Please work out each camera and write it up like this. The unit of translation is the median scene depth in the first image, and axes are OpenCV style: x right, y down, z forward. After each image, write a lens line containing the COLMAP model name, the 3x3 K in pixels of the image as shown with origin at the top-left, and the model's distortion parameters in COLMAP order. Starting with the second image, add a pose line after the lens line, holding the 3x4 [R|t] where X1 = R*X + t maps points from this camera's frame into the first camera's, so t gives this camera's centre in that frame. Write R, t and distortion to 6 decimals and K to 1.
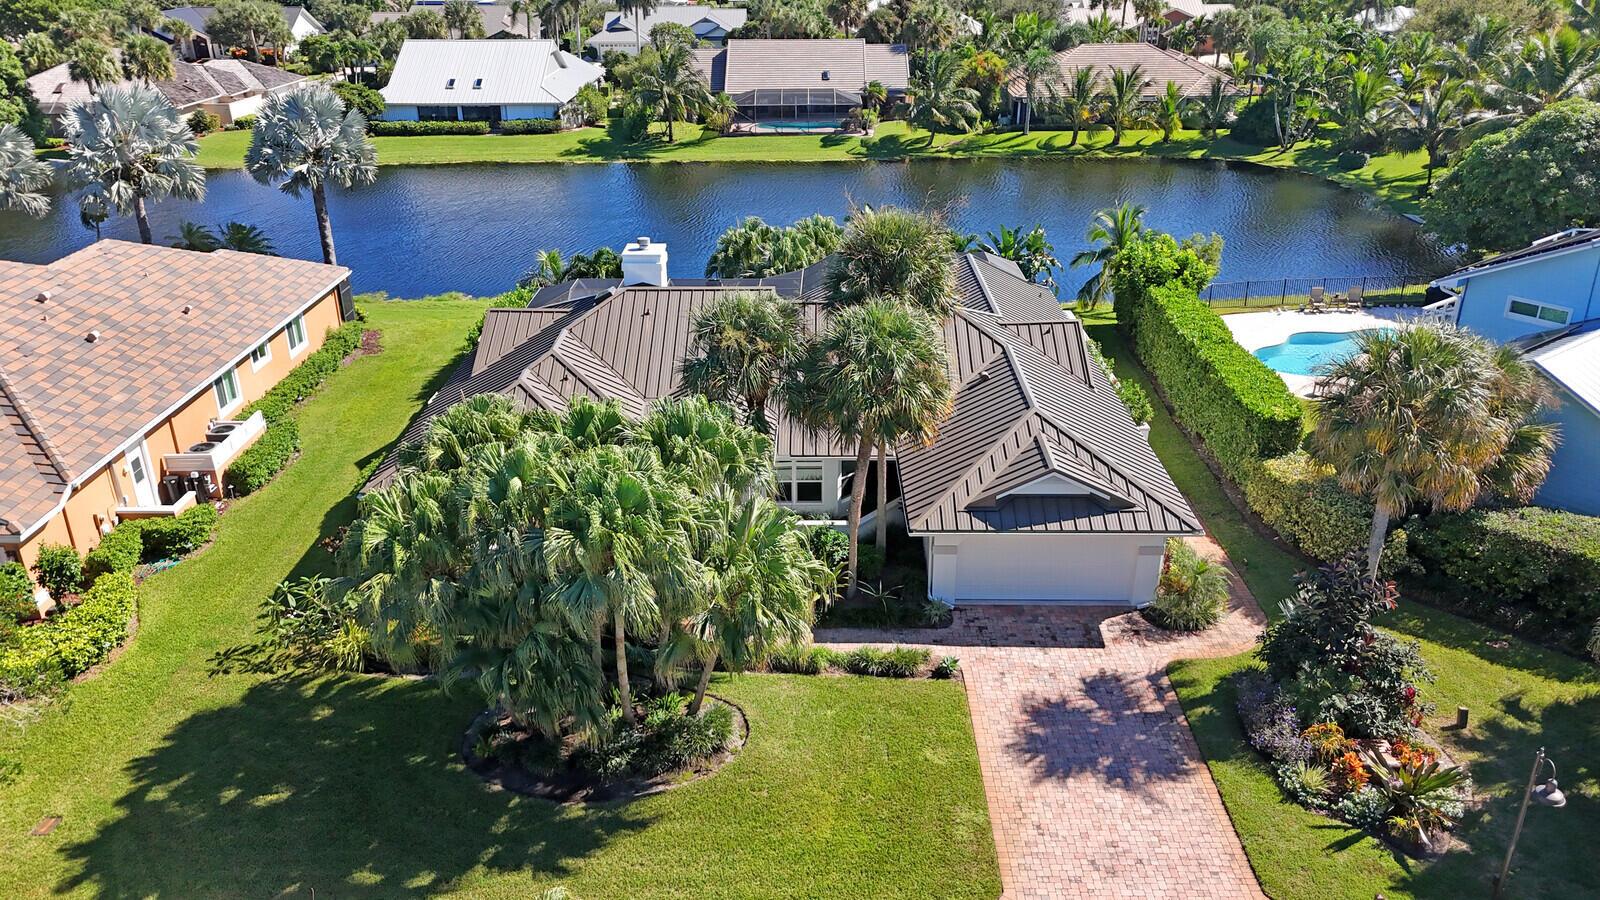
lens RADIAL K [[1176.0, 0, 807.7], [0, 1176.0, 448.1], [0, 0, 1]] dist [0.110442, -0.149498]
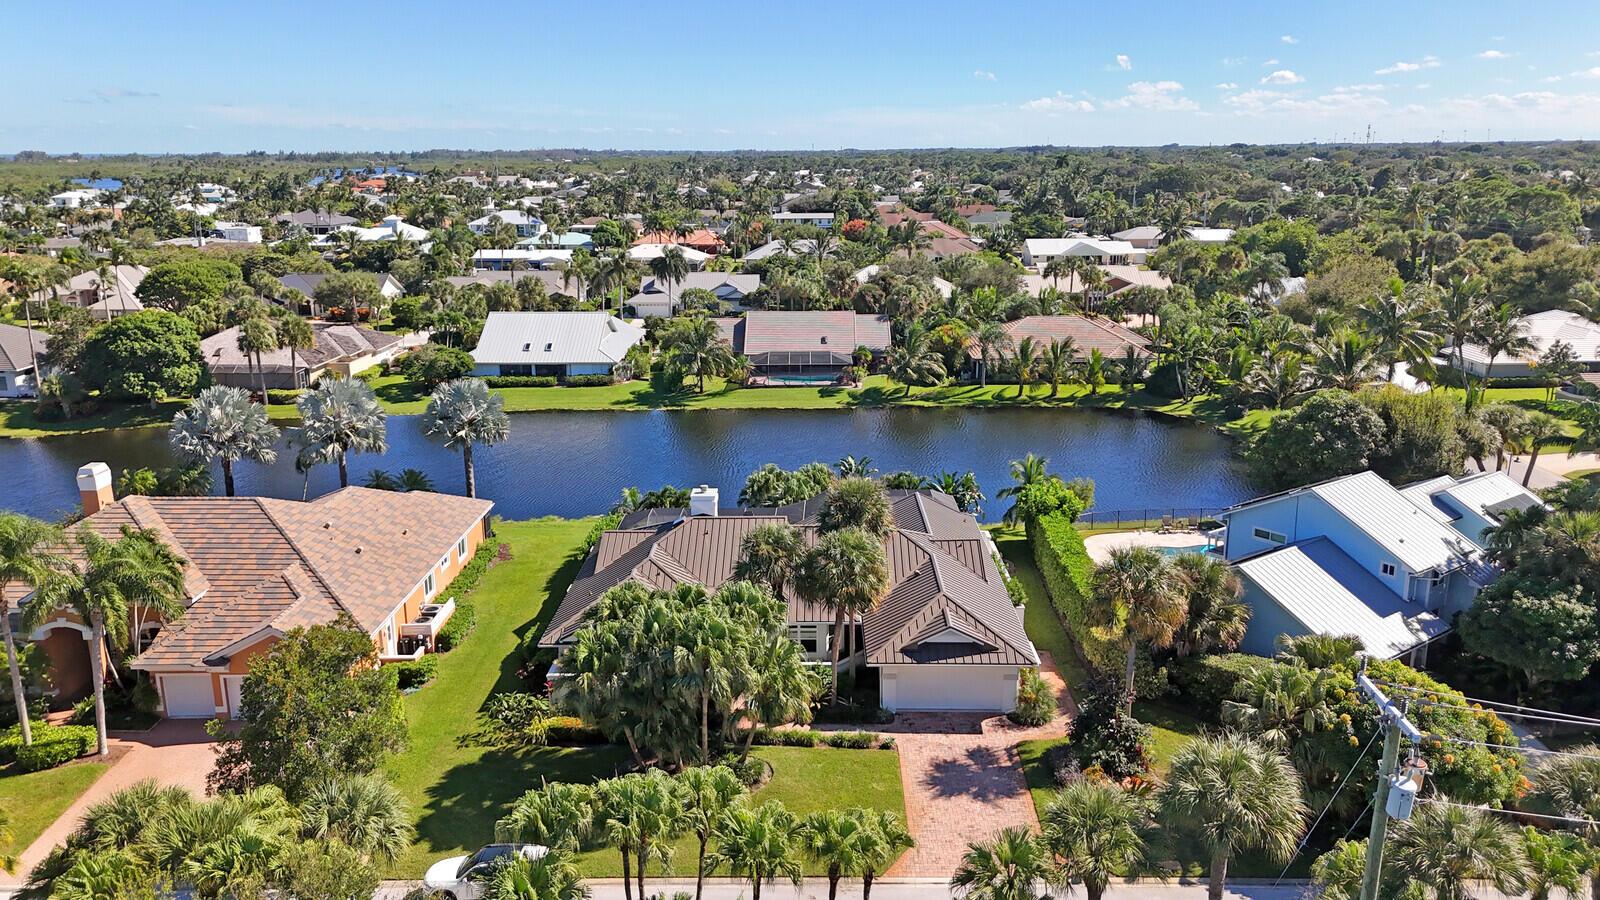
lens RADIAL K [[1176.0, 0, 807.7], [0, 1176.0, 448.1], [0, 0, 1]] dist [0.110442, -0.149498]
pose [[0.999995, 0.001599, -0.002855, 0.003967], [-0.002074, 0.984529, -0.175211, 0.047516], [0.002530, 0.175216, 0.984527, -0.550112]]
